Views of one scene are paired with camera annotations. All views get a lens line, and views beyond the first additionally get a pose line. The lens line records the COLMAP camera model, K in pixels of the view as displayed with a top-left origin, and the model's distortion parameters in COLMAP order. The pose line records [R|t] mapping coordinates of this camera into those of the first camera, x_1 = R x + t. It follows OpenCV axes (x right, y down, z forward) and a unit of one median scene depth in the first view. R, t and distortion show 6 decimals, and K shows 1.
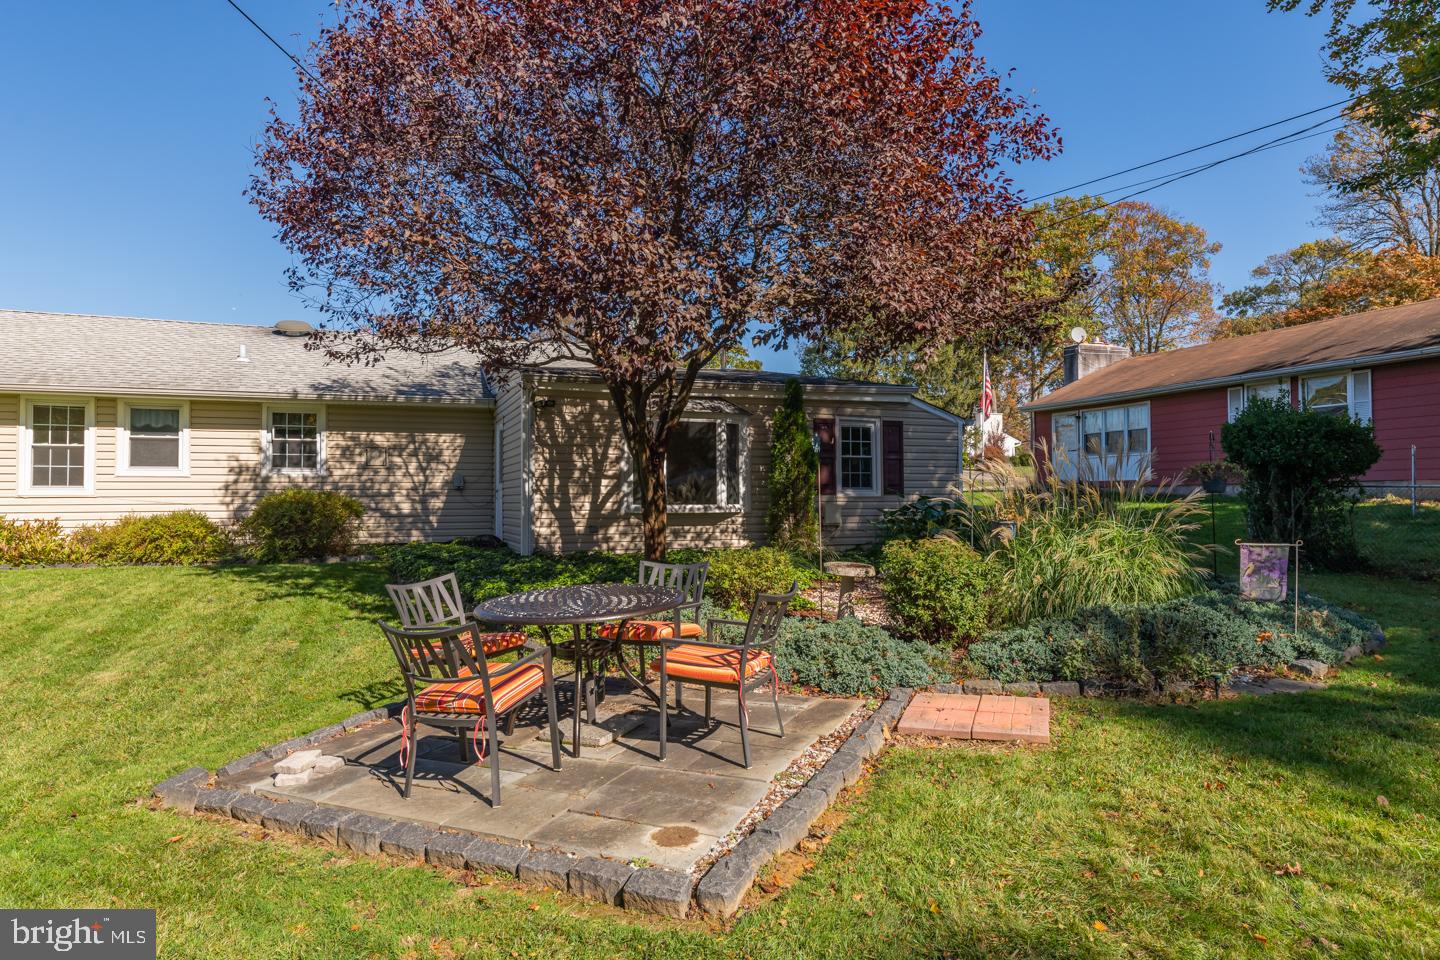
lens RADIAL K [[883.7, 0, 738.1], [0, 883.7, 480.6], [0, 0, 1]] dist [0.007601, -0.010436]
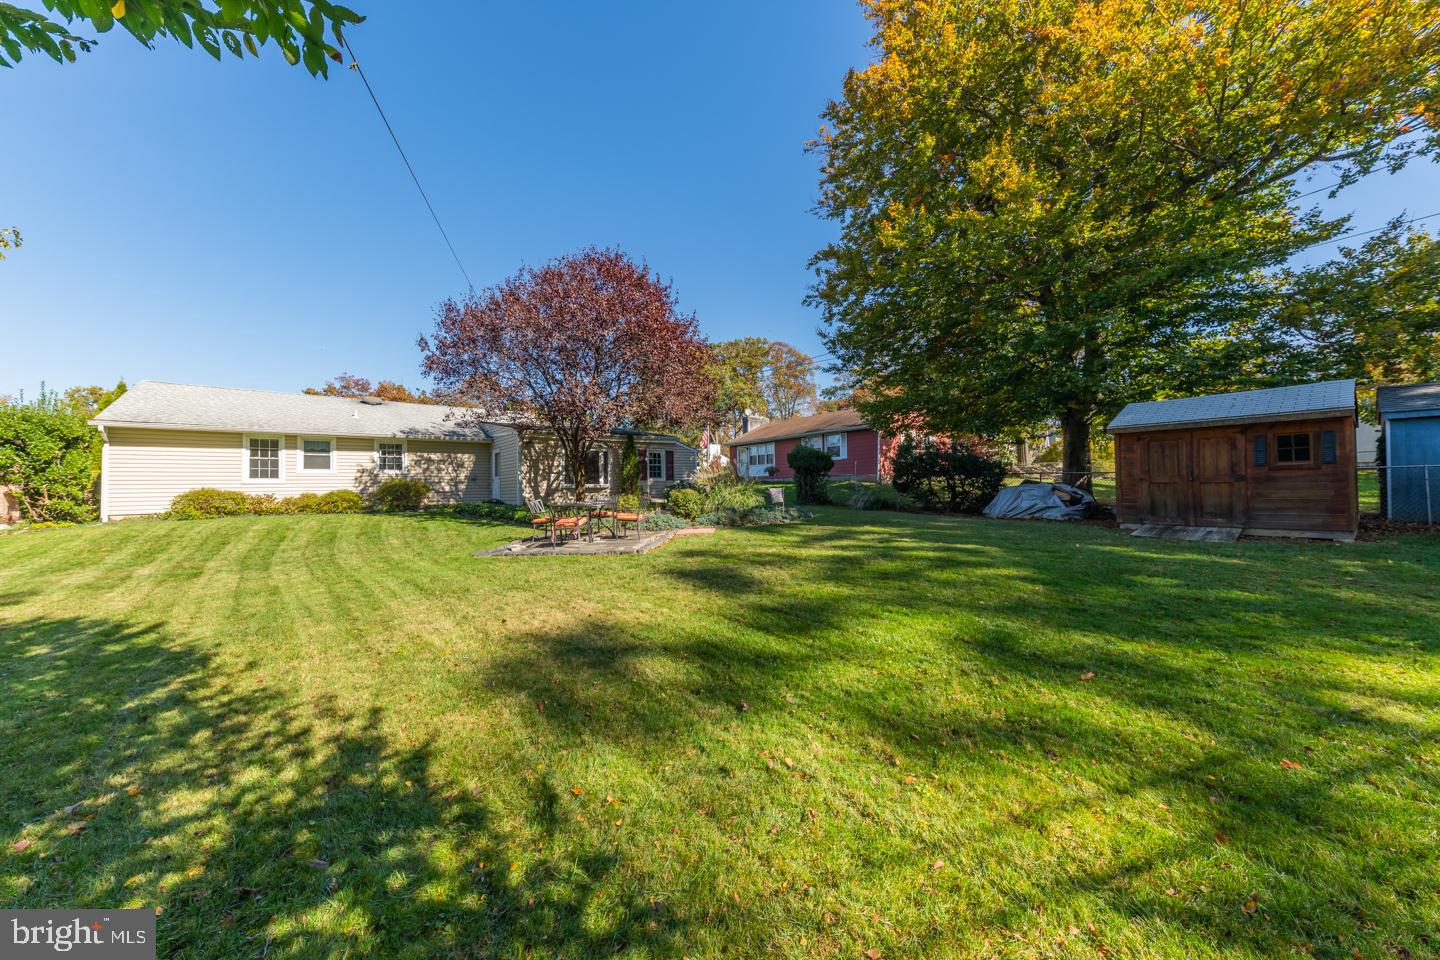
lens RADIAL K [[491.1, 0, 719.1], [0, 491.1, 485.9], [0, 0, 1]] dist [0.012292, -0.000271]
pose [[0.960074, -0.009491, 0.279585, -0.082097], [0.006201, 0.999901, 0.012649, 0.015299], [-0.279678, -0.010410, 0.960037, -0.385107]]
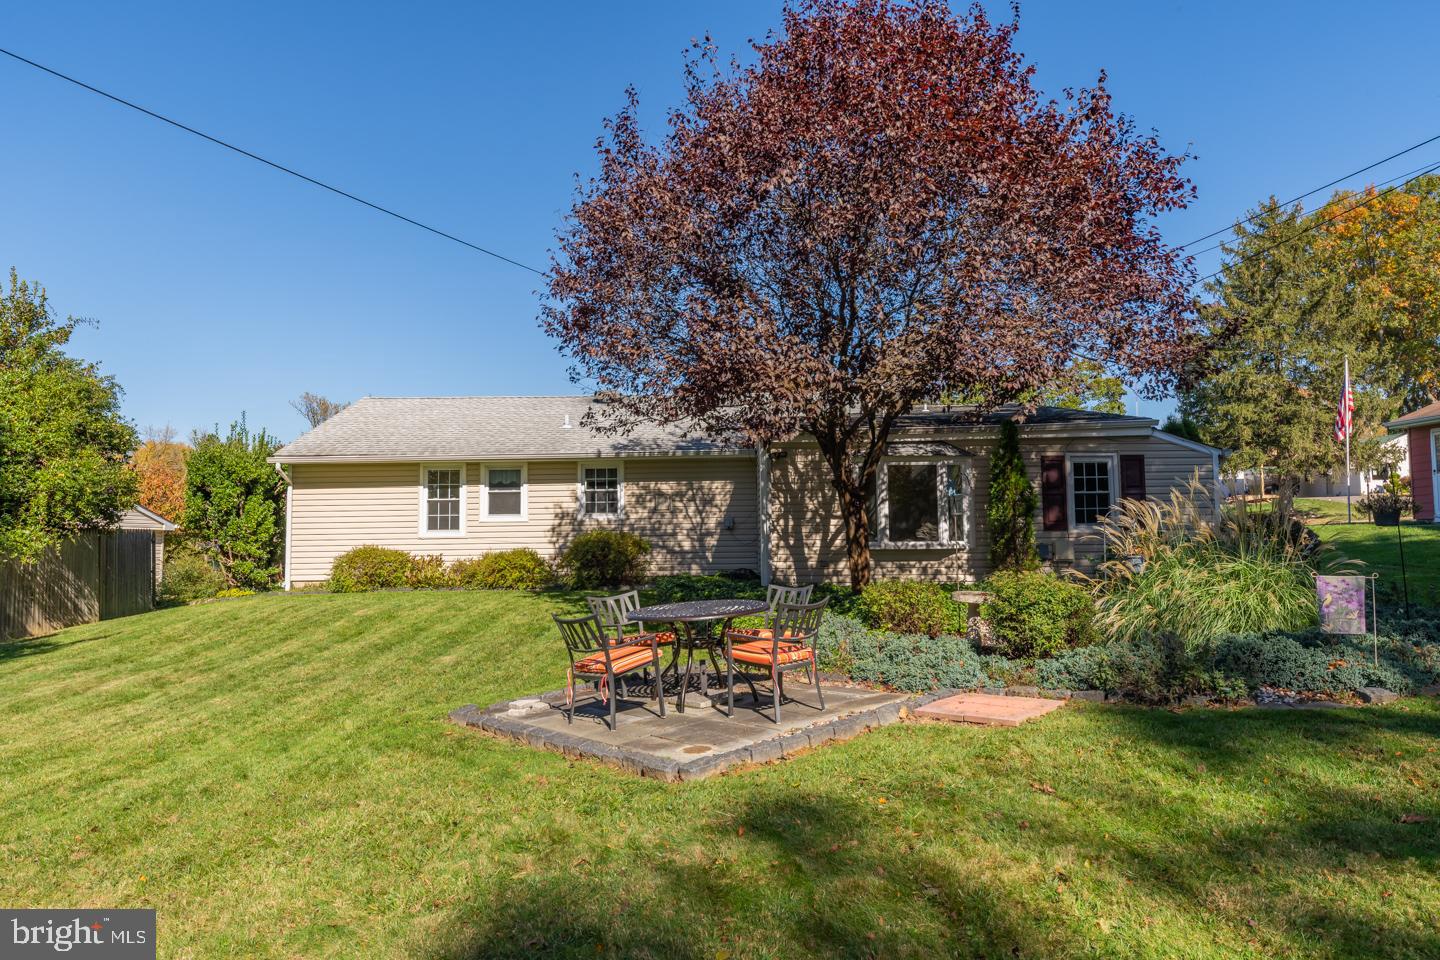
lens RADIAL K [[932.0, 0, 717.2], [0, 932.0, 480.8], [0, 0, 1]] dist [-0.002896, -0.000637]
pose [[0.921931, -0.030393, -0.386160, 0.157381], [0.015655, 0.999026, -0.041254, -0.003472], [0.387037, 0.031988, 0.921509, -0.138901]]
